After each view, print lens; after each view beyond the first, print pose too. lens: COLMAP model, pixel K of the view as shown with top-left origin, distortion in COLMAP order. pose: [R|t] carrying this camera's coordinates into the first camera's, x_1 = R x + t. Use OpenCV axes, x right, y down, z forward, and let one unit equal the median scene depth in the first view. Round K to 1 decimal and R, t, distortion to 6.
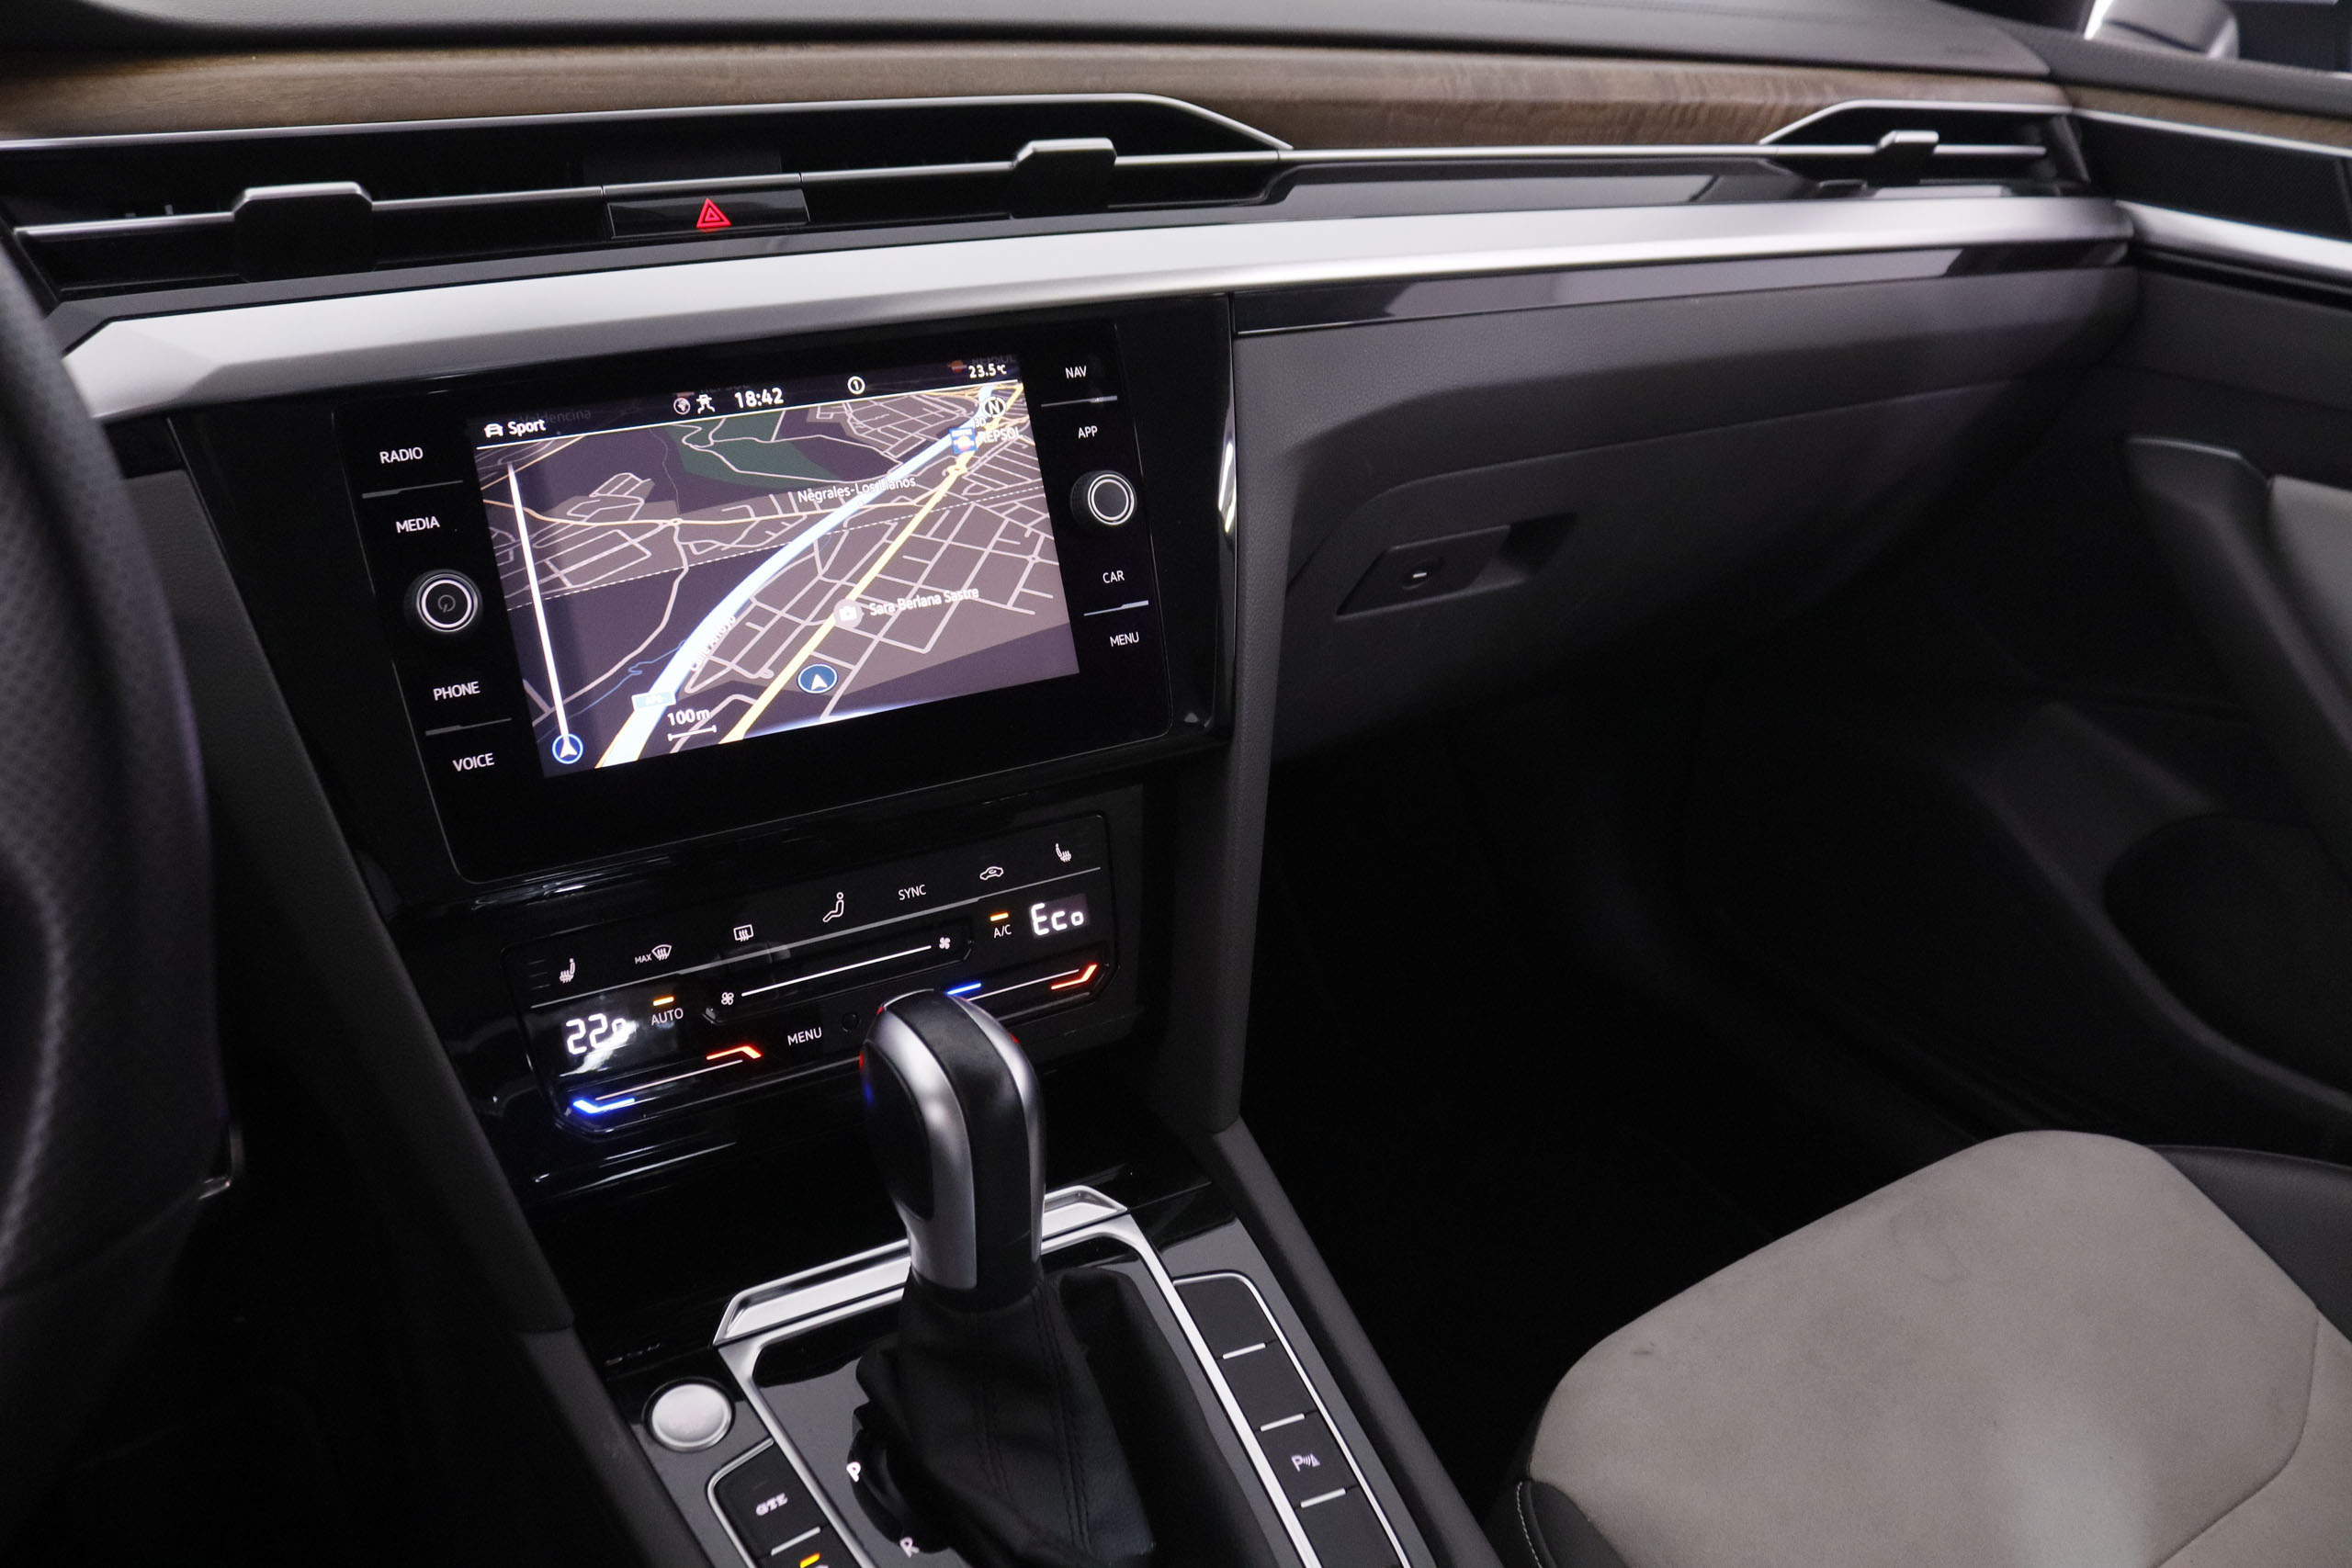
lens RADIAL K [[1934.3, 0, 1166.6], [0, 1934.3, 791.0], [0, 0, 1]] dist [-0.159219, 0.116091]
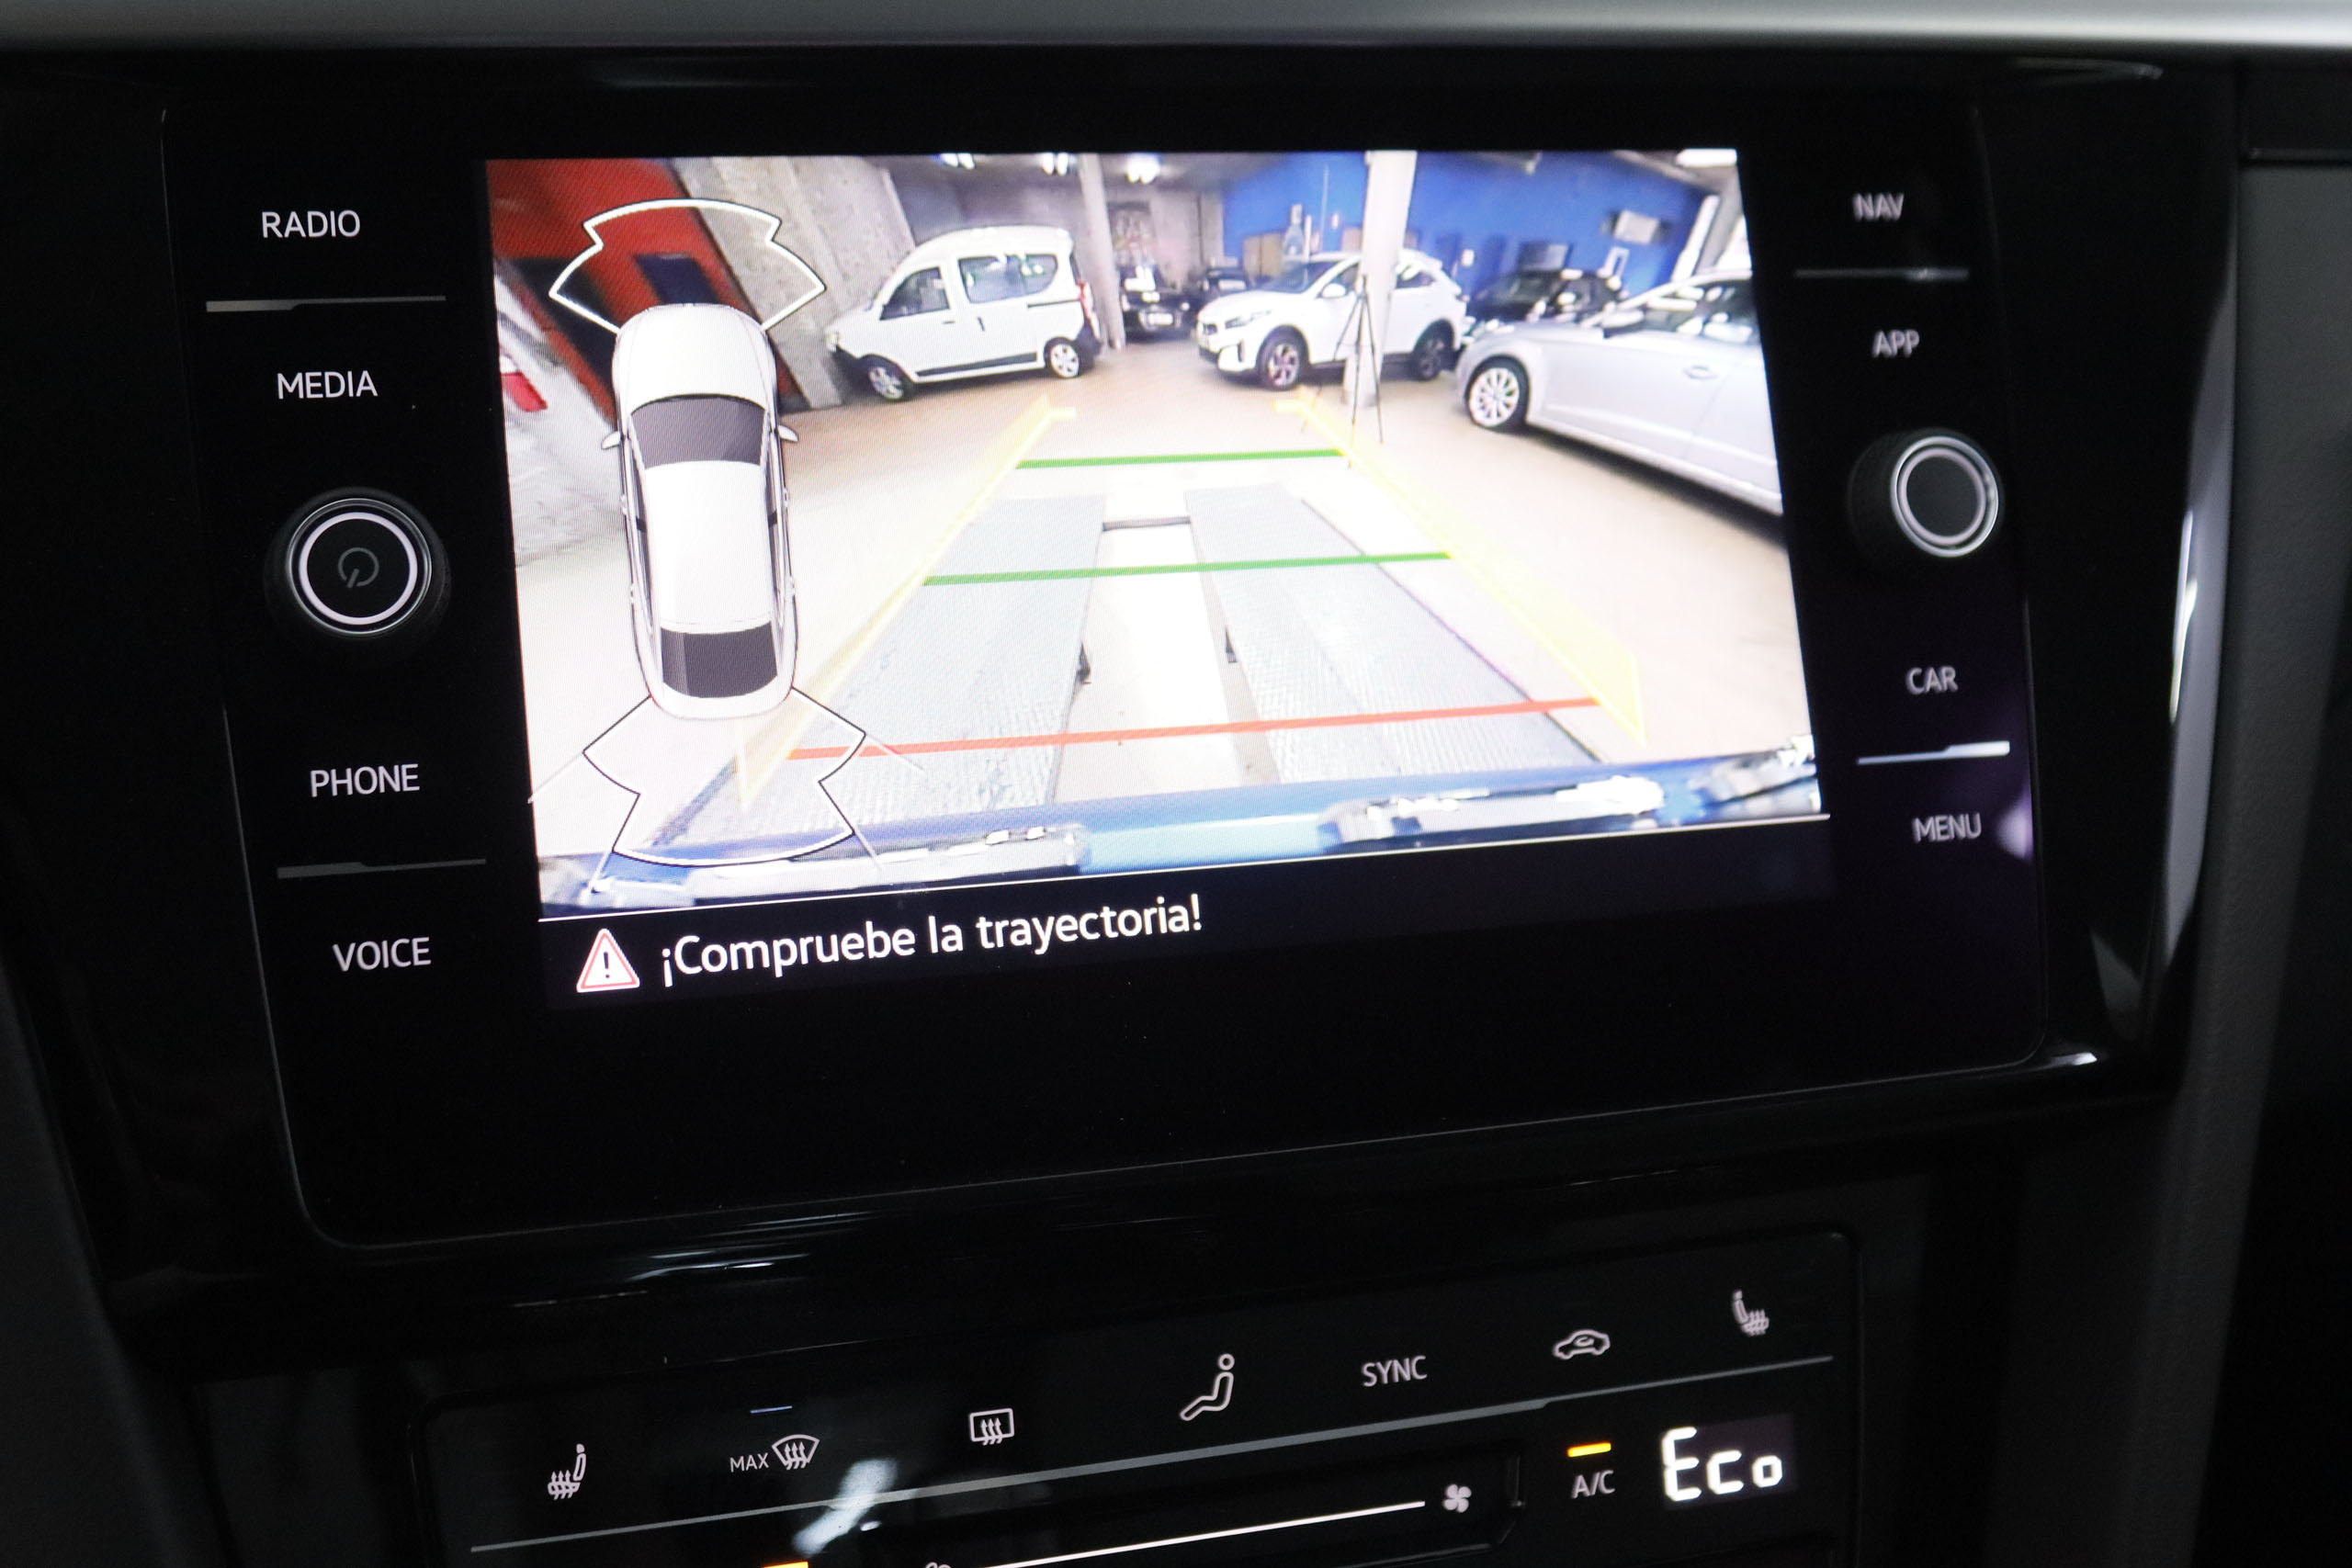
lens RADIAL K [[2909.4, 0, 1176.0], [0, 2909.4, 784.0], [0, 0, 1]] dist [-0.060360, 0.020952]
pose [[0.975812, 0.080037, -0.203434, -0.059530], [-0.104176, 0.988363, -0.110846, 0.000218], [0.192195, 0.129357, 0.972794, 0.353743]]
